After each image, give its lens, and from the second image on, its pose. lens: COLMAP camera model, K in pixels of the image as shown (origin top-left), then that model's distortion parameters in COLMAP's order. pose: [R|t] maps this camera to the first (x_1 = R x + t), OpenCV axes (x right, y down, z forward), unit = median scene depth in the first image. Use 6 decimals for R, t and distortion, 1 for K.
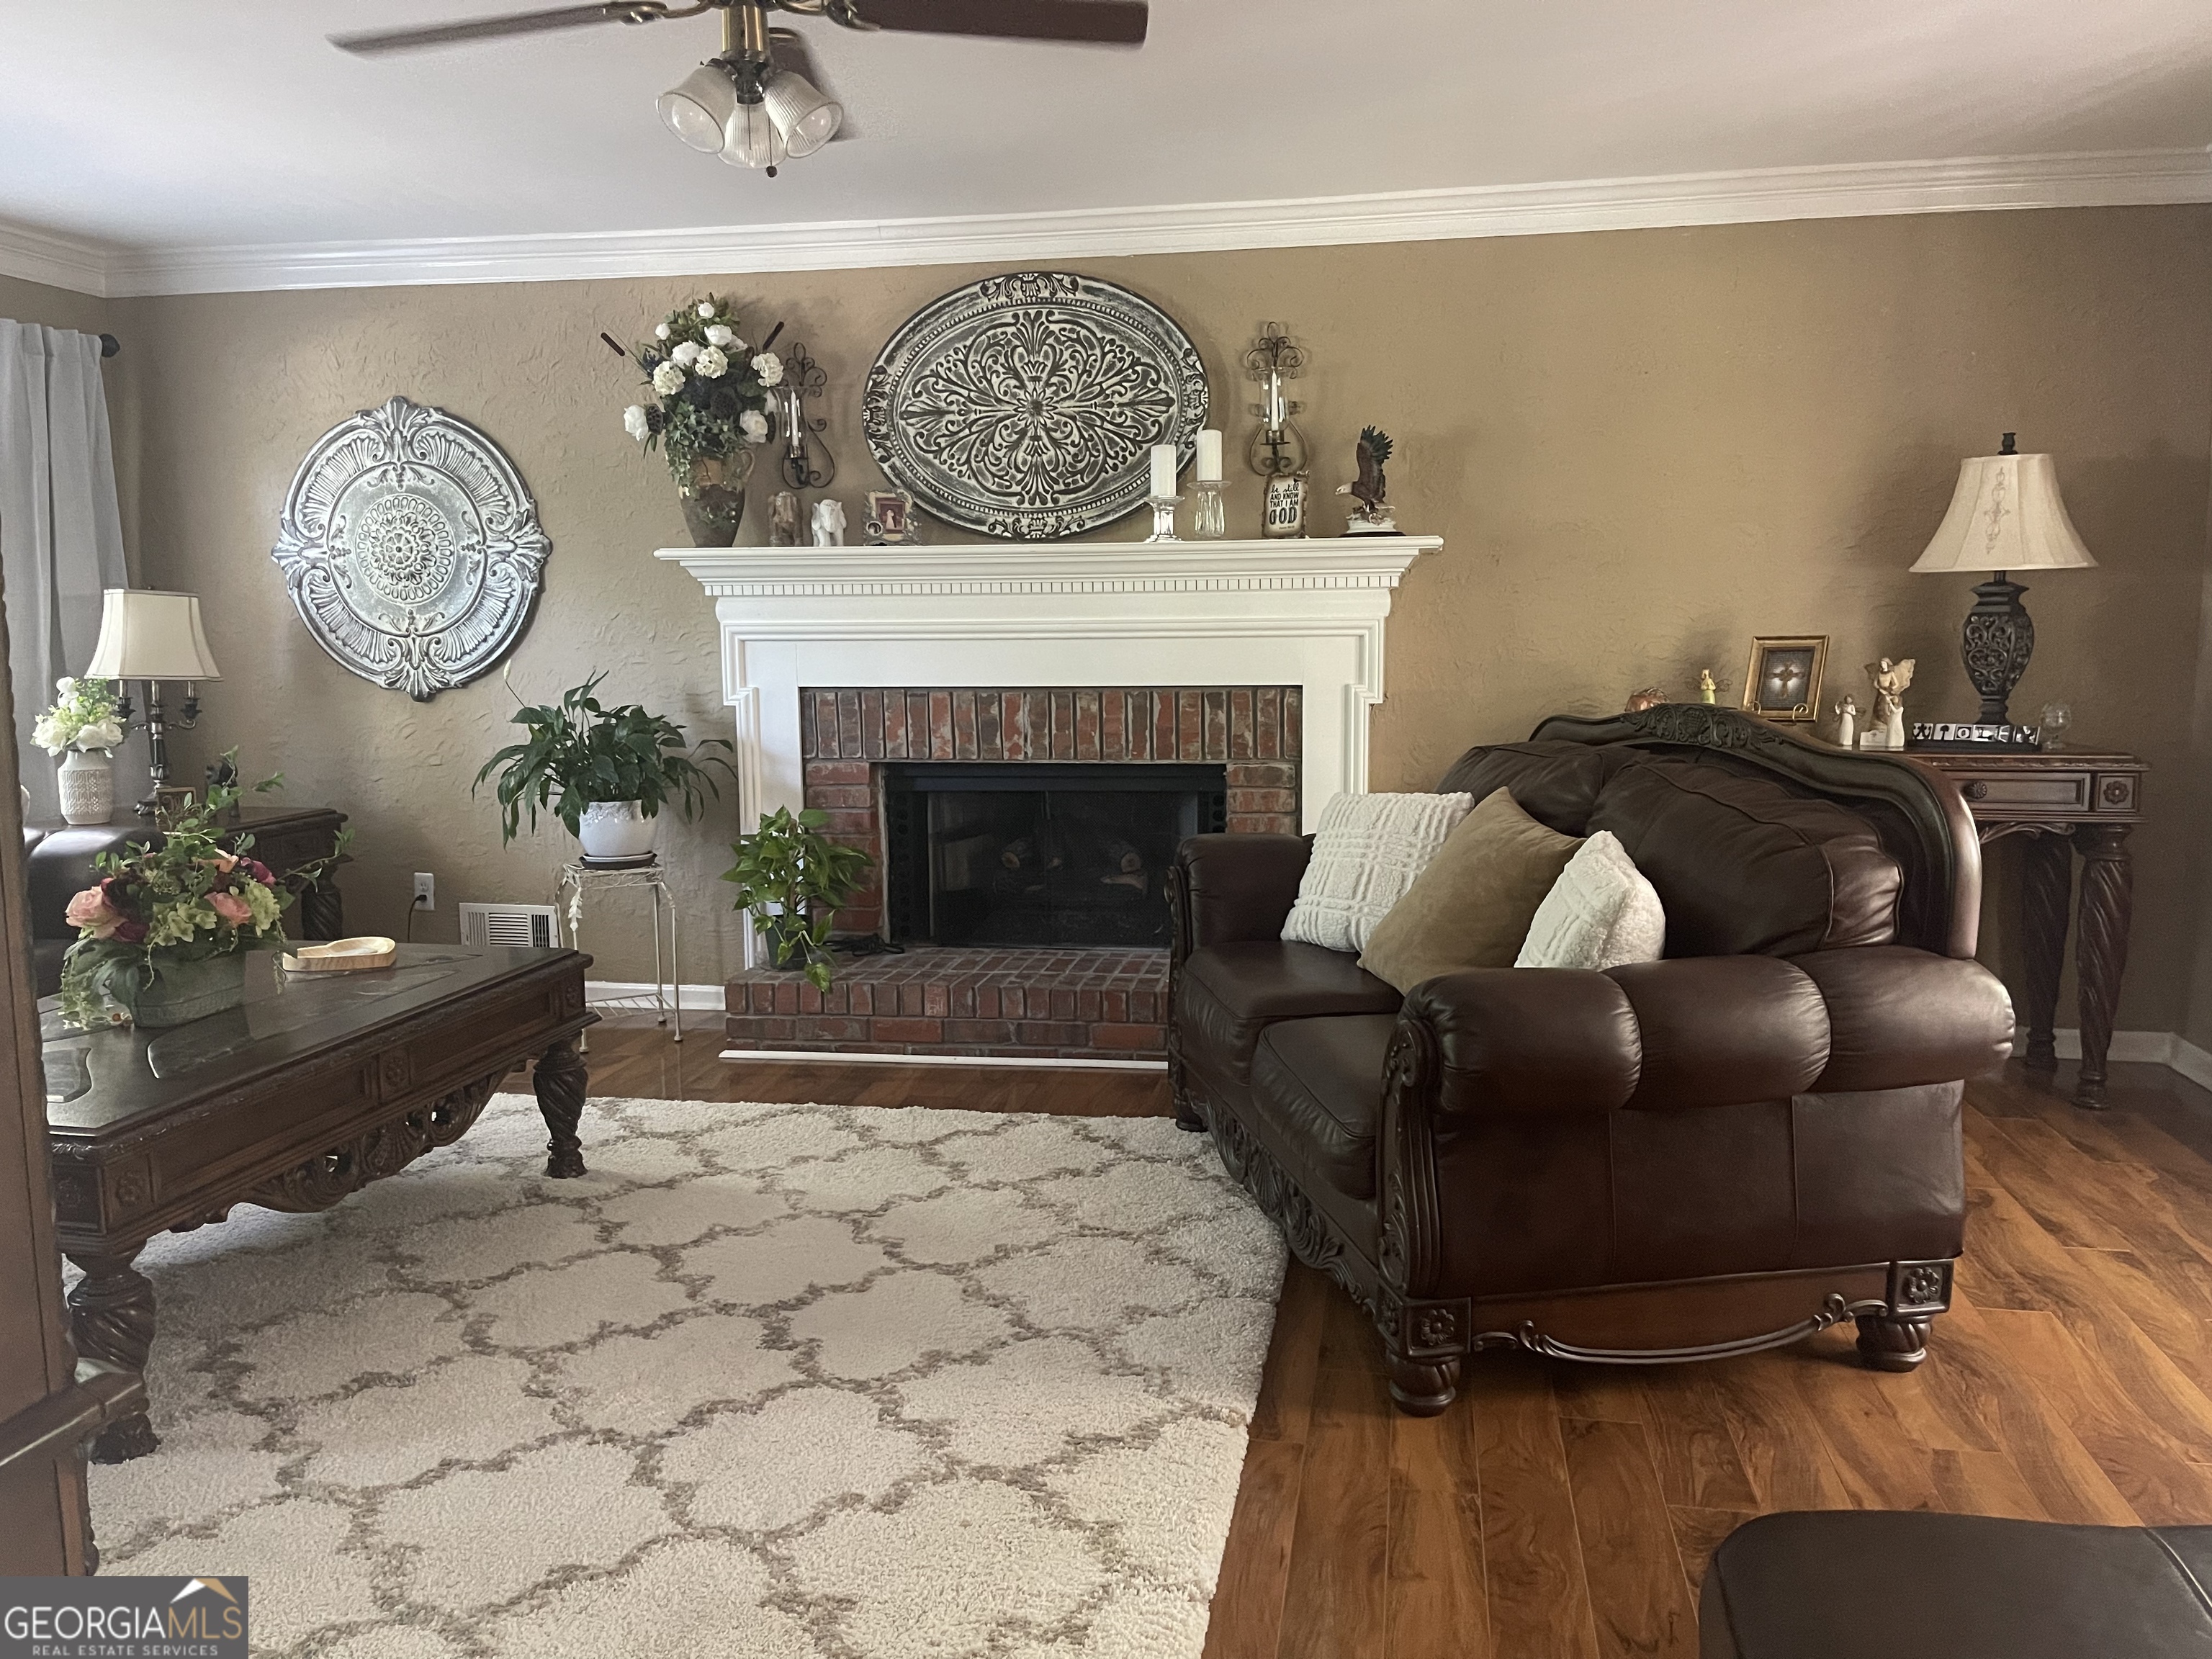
lens RADIAL K [[1673.9, 0, 1106.0], [0, 1673.9, 829.5], [0, 0, 1]] dist [0.048088, -0.033229]
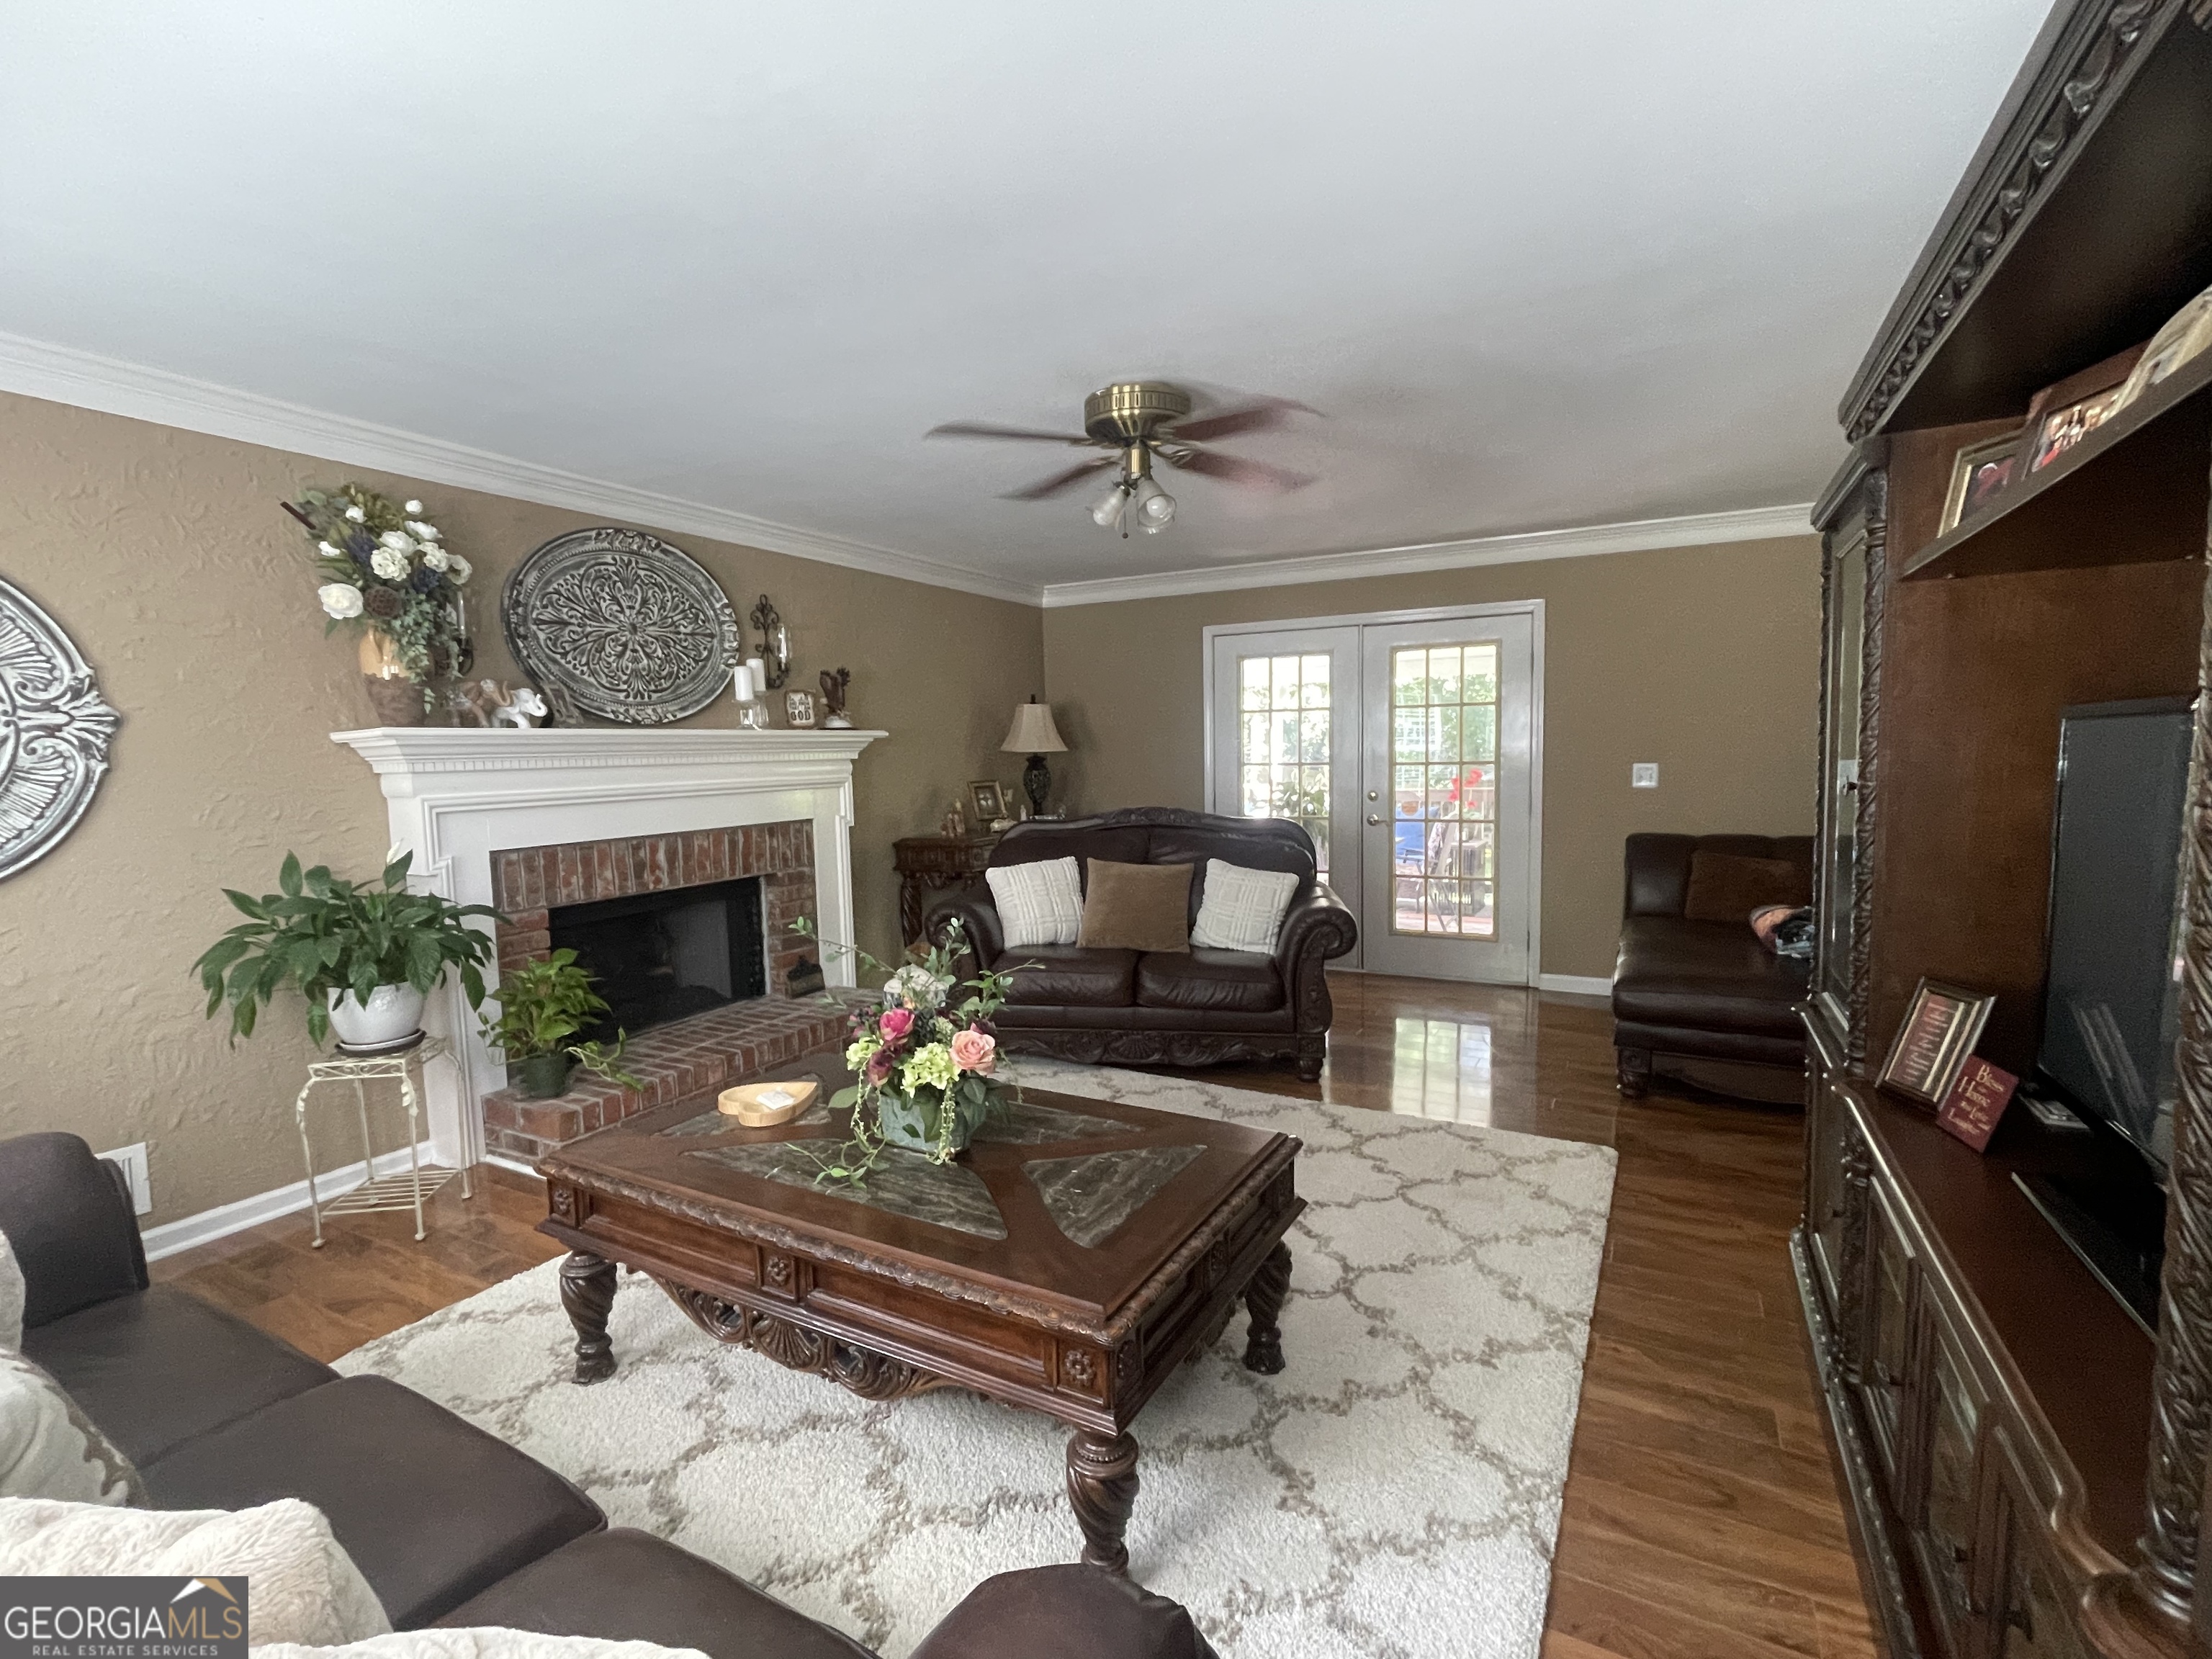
lens RADIAL K [[1032.7, 0, 1106.0], [0, 1032.7, 829.5], [0, 0, 1]] dist [0.001693, 0.007722]
pose [[0.301413, -0.077131, 0.950369, -0.731573], [0.128127, 0.990959, 0.039789, -0.075862], [-0.944846, 0.109774, 0.308571, 0.403470]]
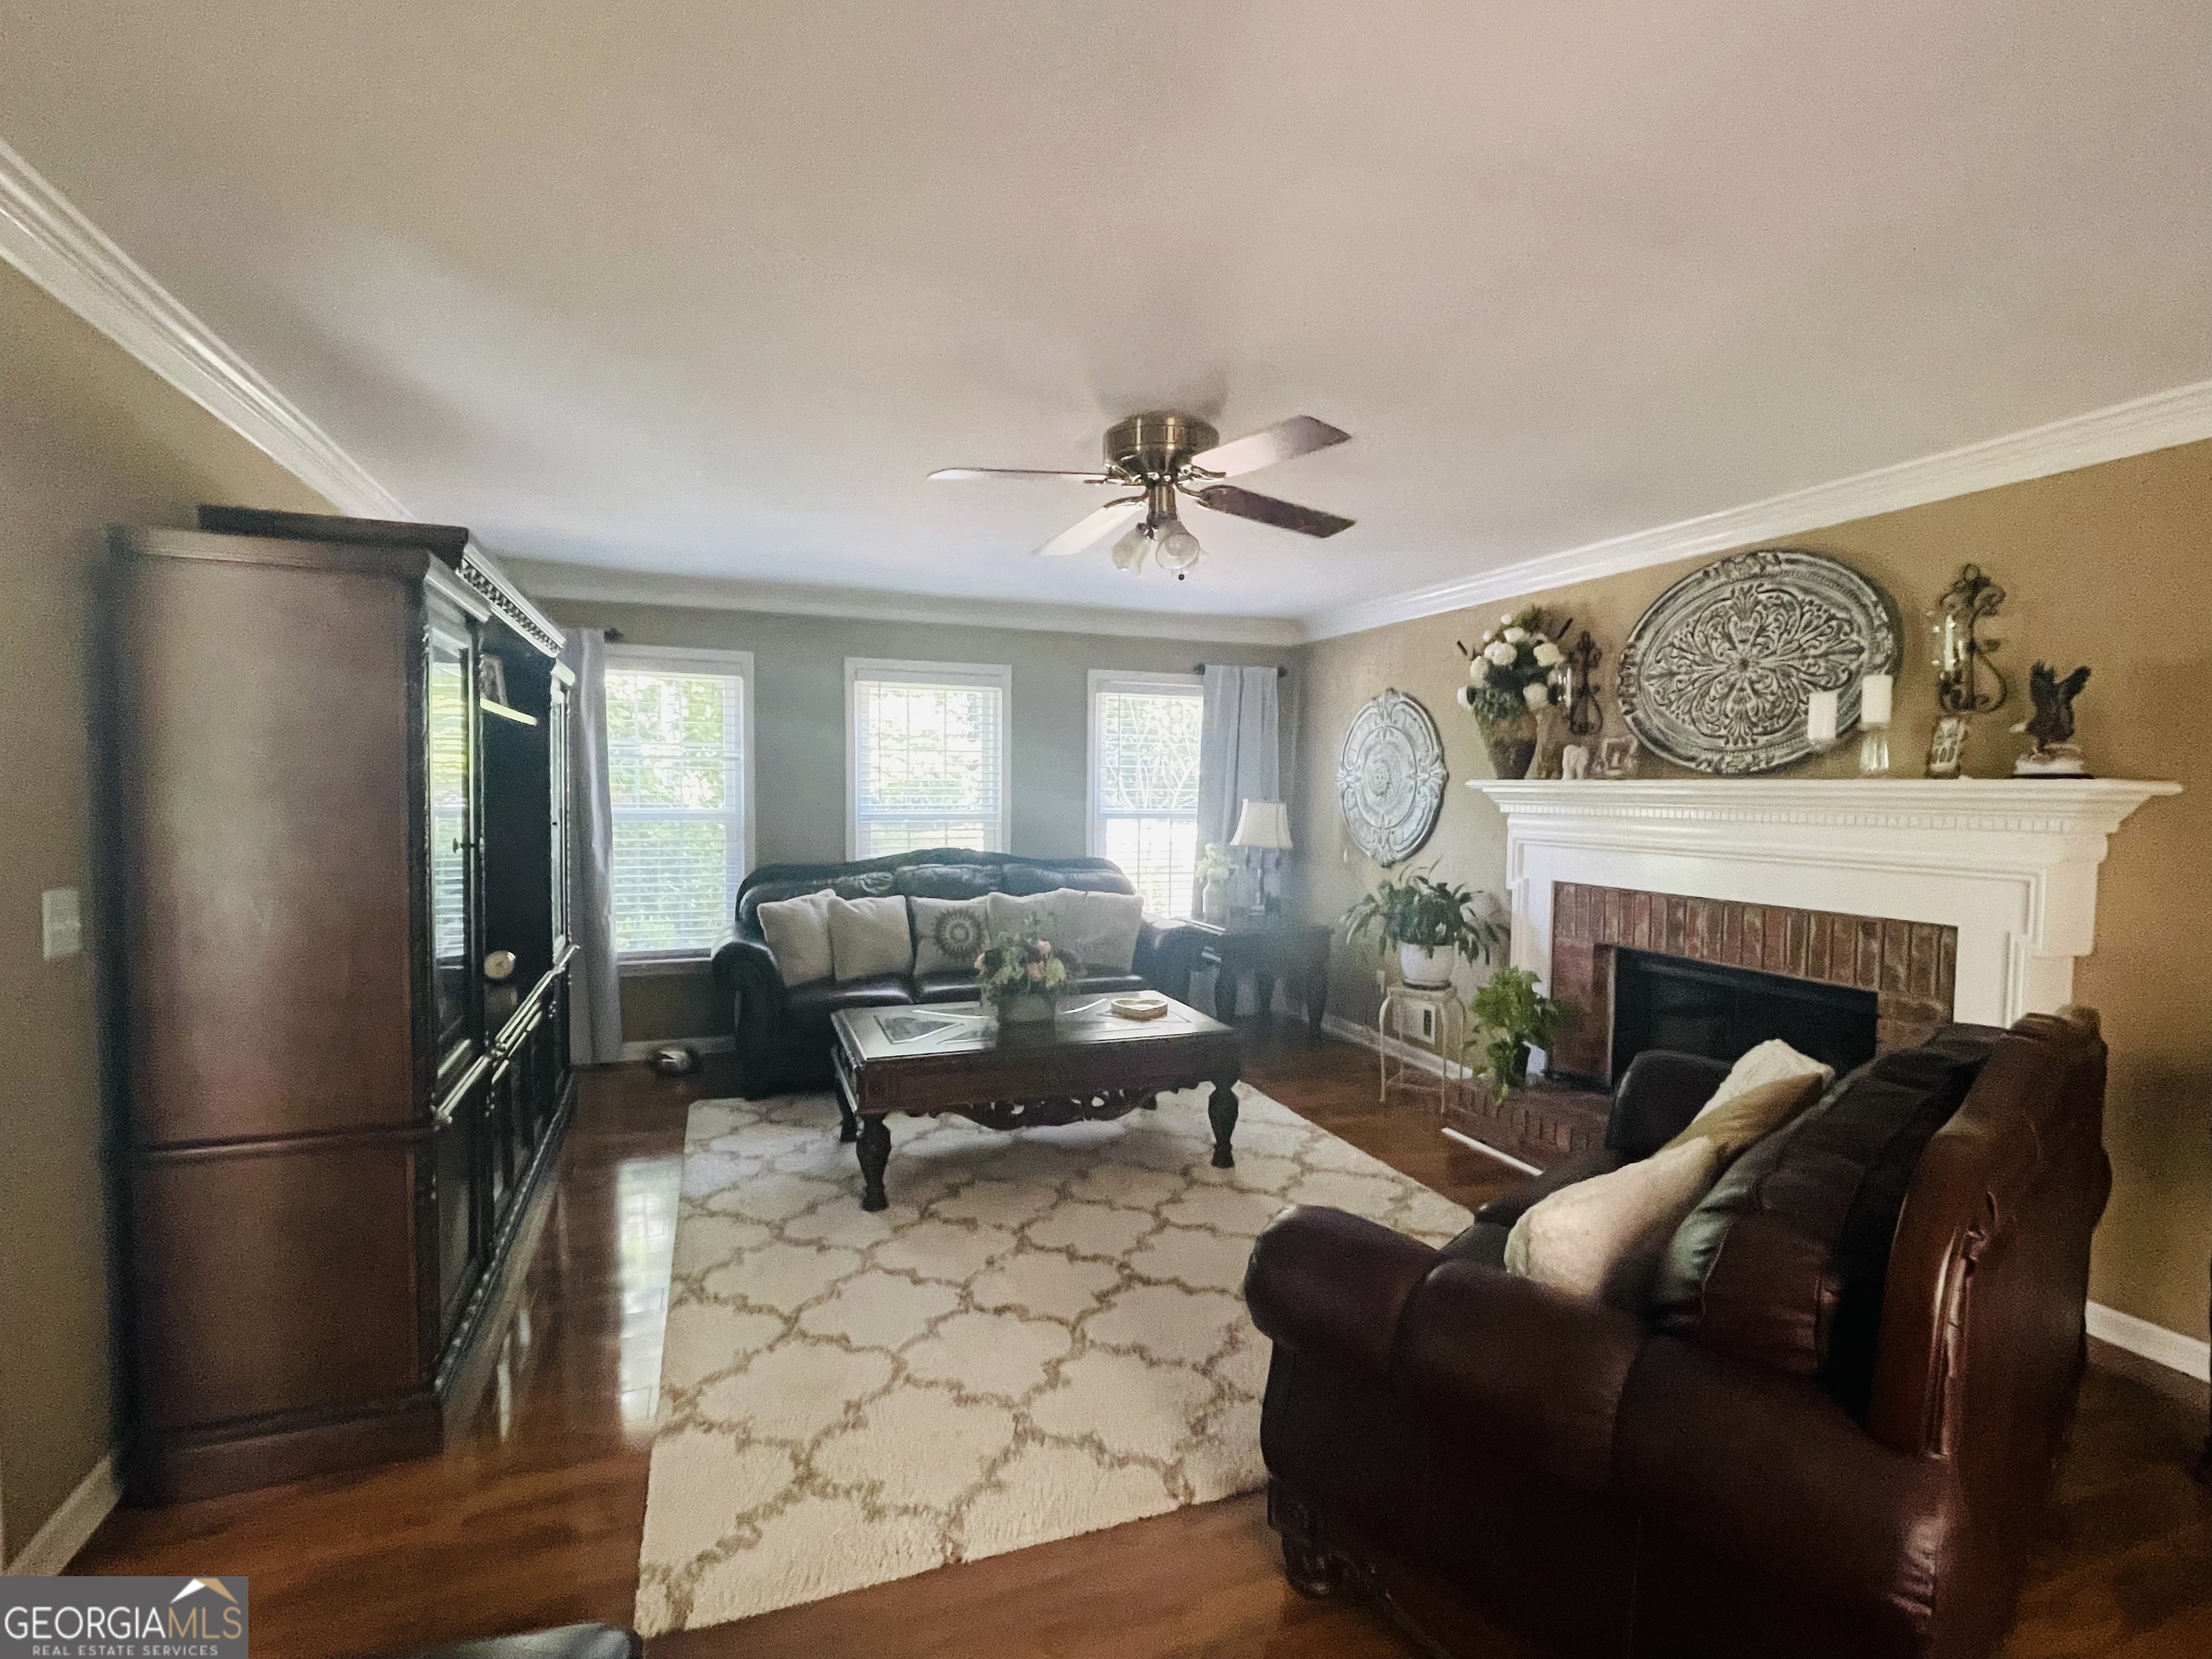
lens RADIAL K [[1057.8, 0, 1106.0], [0, 1057.8, 829.5], [0, 0, 1]] dist [-0.000855, -0.000557]
pose [[0.517904, 0.049884, -0.853983, 0.369351], [-0.122443, 0.992342, -0.016290, -0.068983], [0.846631, 0.113001, 0.520046, 0.245553]]
